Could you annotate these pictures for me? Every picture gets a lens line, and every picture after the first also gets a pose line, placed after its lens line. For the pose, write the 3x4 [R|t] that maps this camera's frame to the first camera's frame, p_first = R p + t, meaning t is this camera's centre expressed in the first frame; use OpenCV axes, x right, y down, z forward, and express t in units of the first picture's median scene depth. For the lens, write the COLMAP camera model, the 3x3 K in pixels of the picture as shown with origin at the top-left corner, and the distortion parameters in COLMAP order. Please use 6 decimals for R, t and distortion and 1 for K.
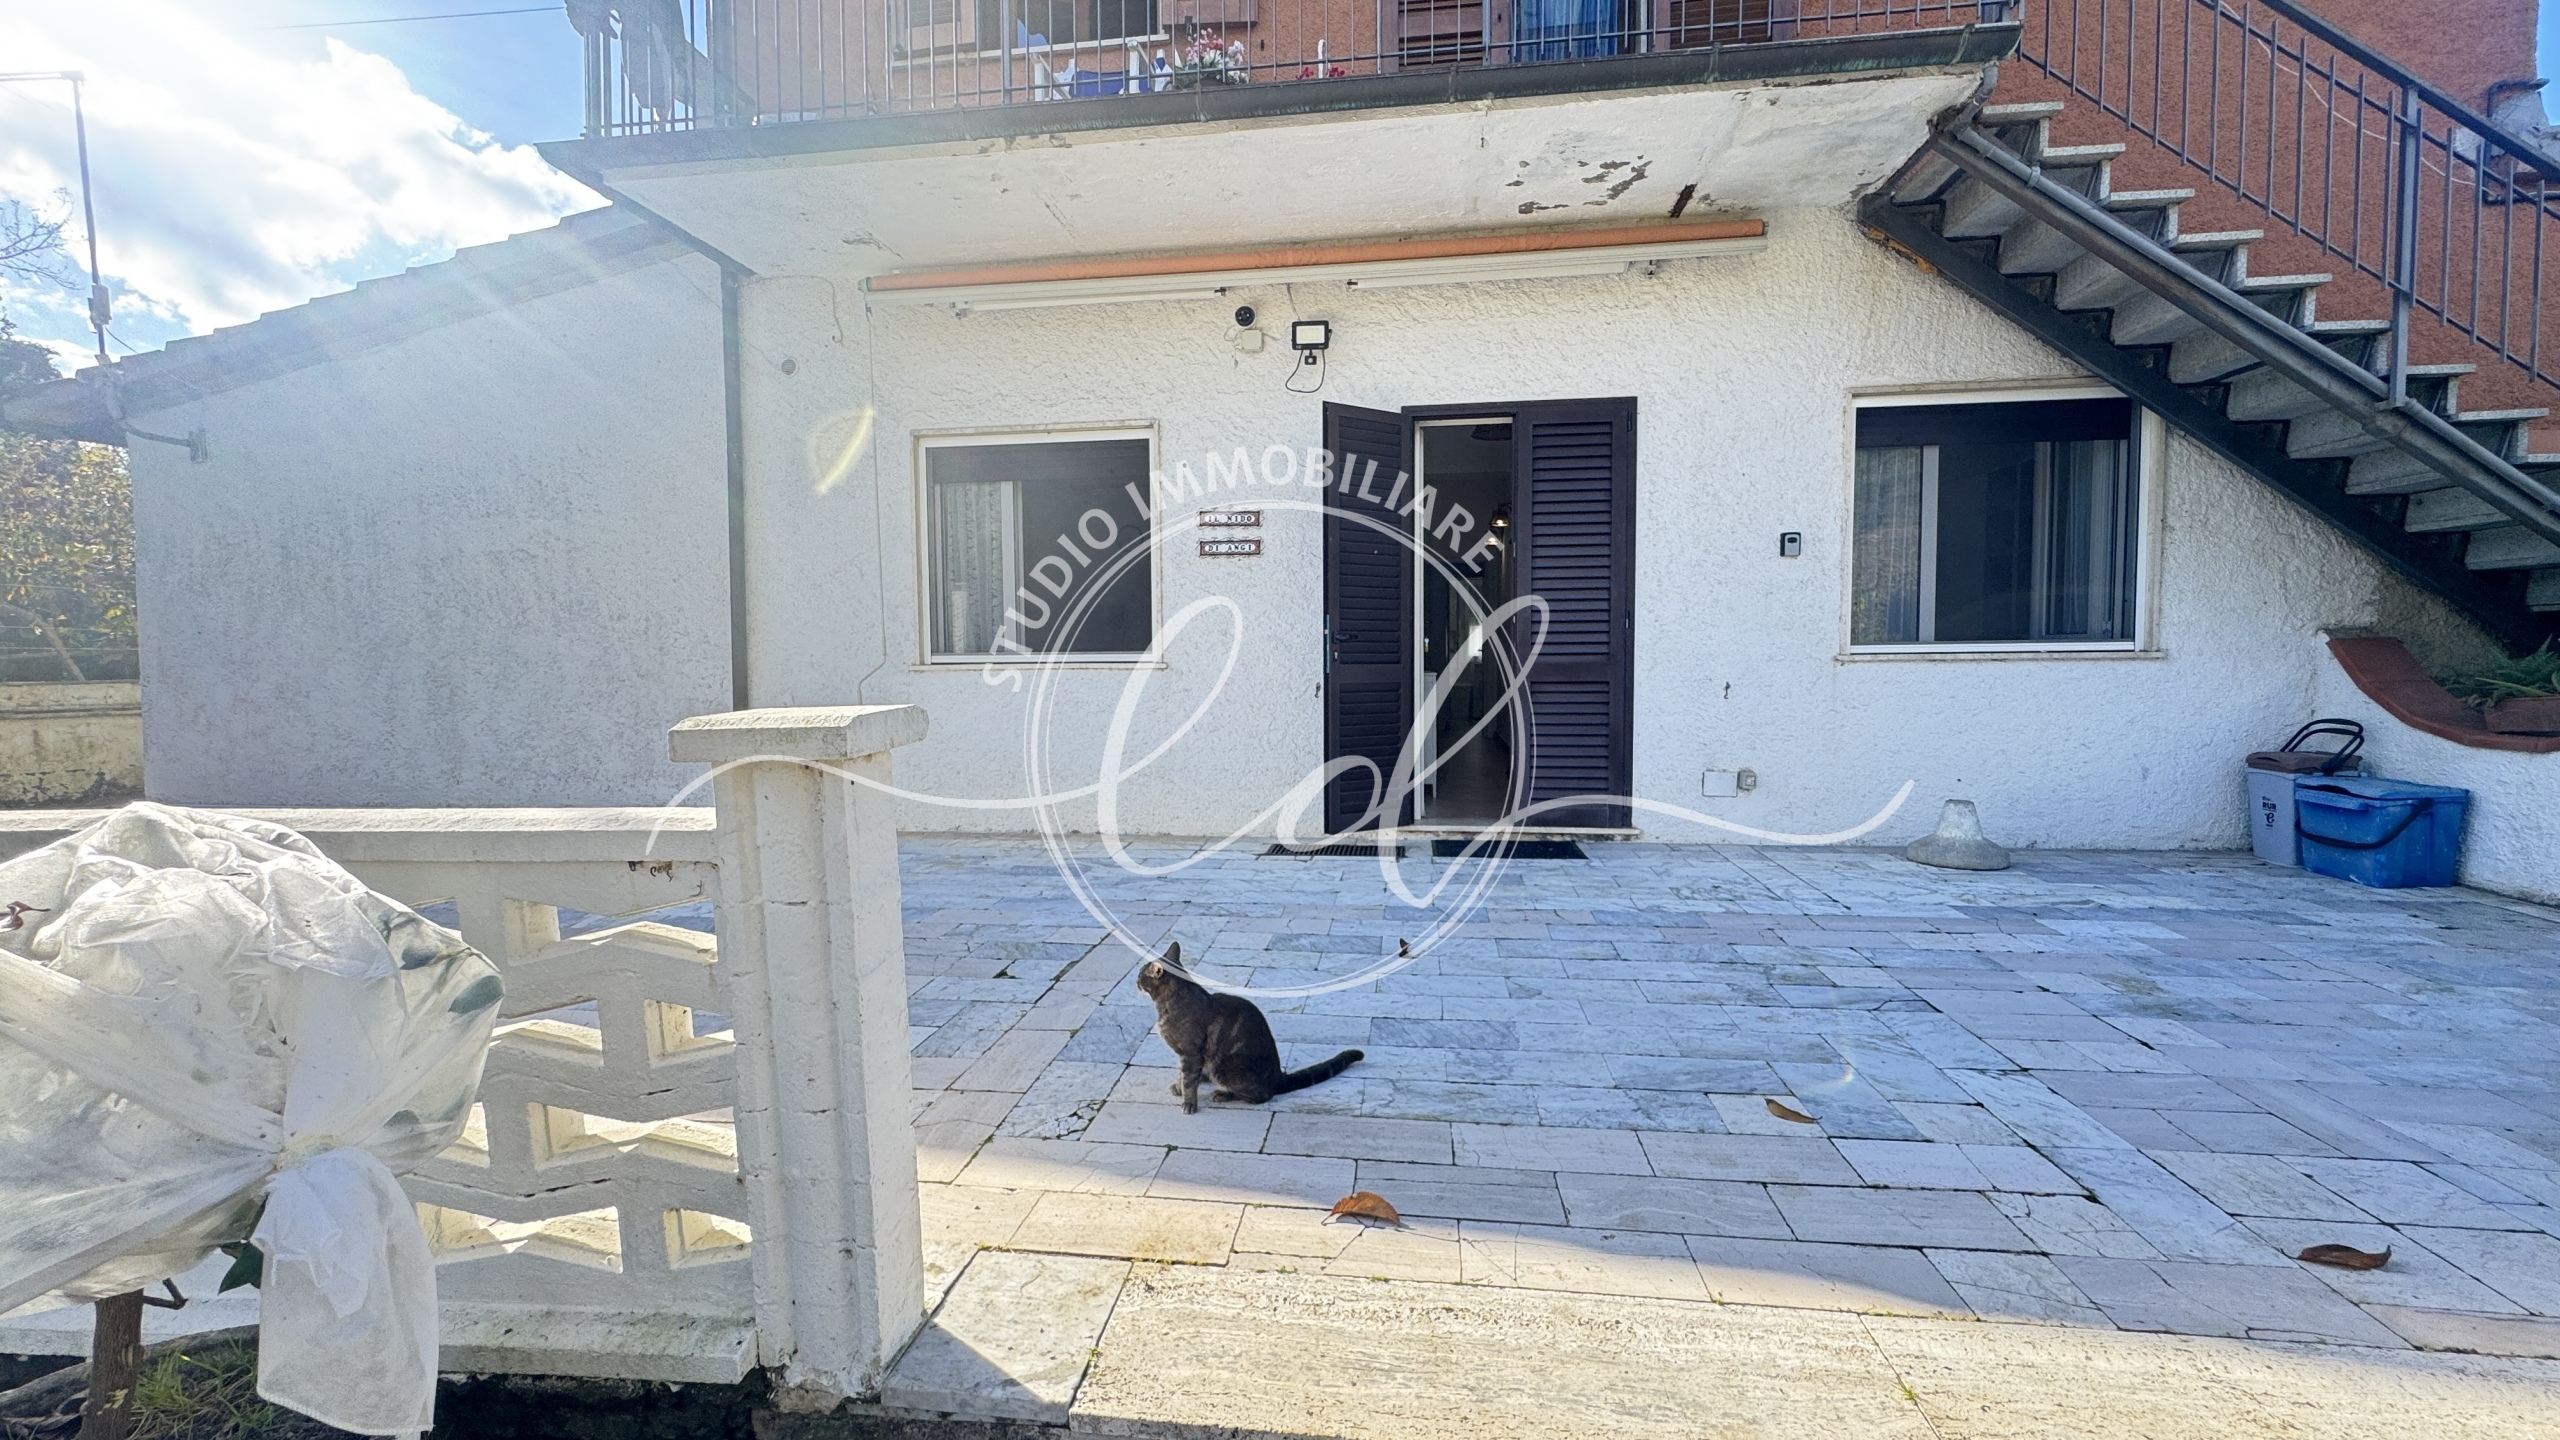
lens RADIAL K [[1024.5, 0, 1280.8], [0, 1024.5, 717.0], [0, 0, 1]] dist [-0.005531, 0.001055]
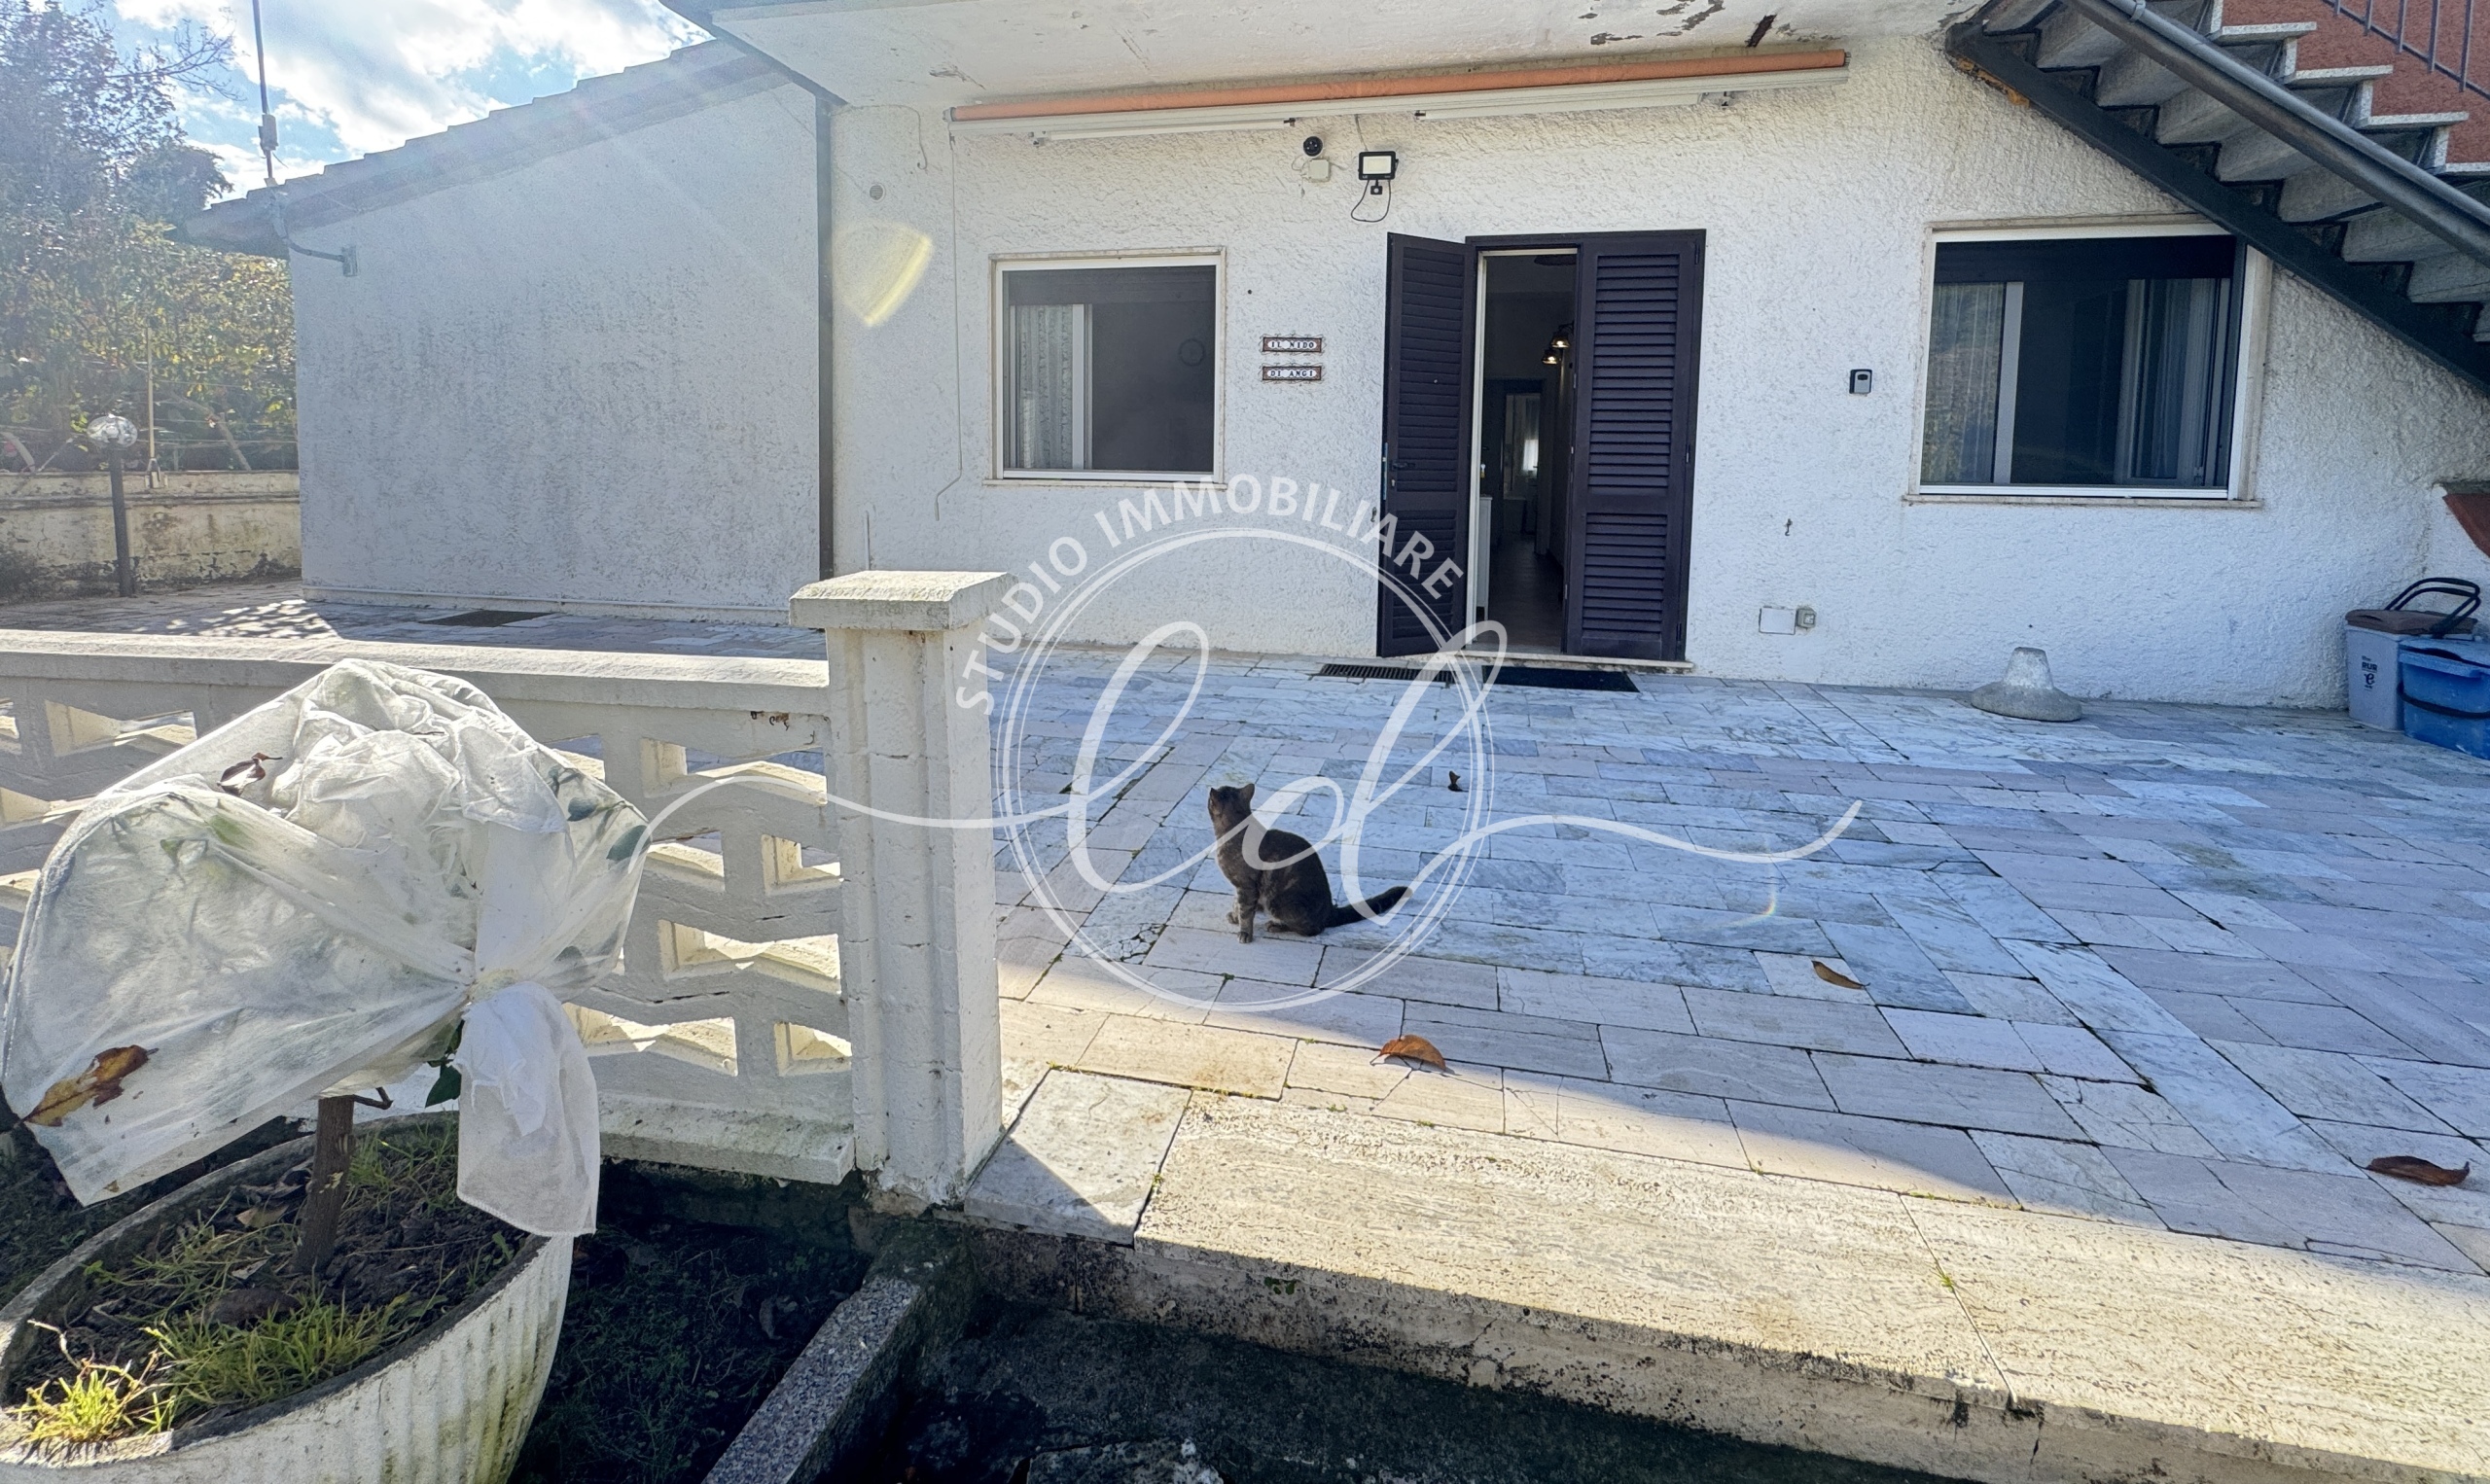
lens RADIAL K [[920.3, 0, 1306.1], [0, 920.3, 733.0], [0, 0, 1]] dist [-0.004307, 0.000671]
pose [[0.997023, 0.028314, -0.071714, 0.031444], [-0.026767, 0.999390, 0.022447, 0.133551], [0.072305, -0.020461, 0.997173, 0.058690]]
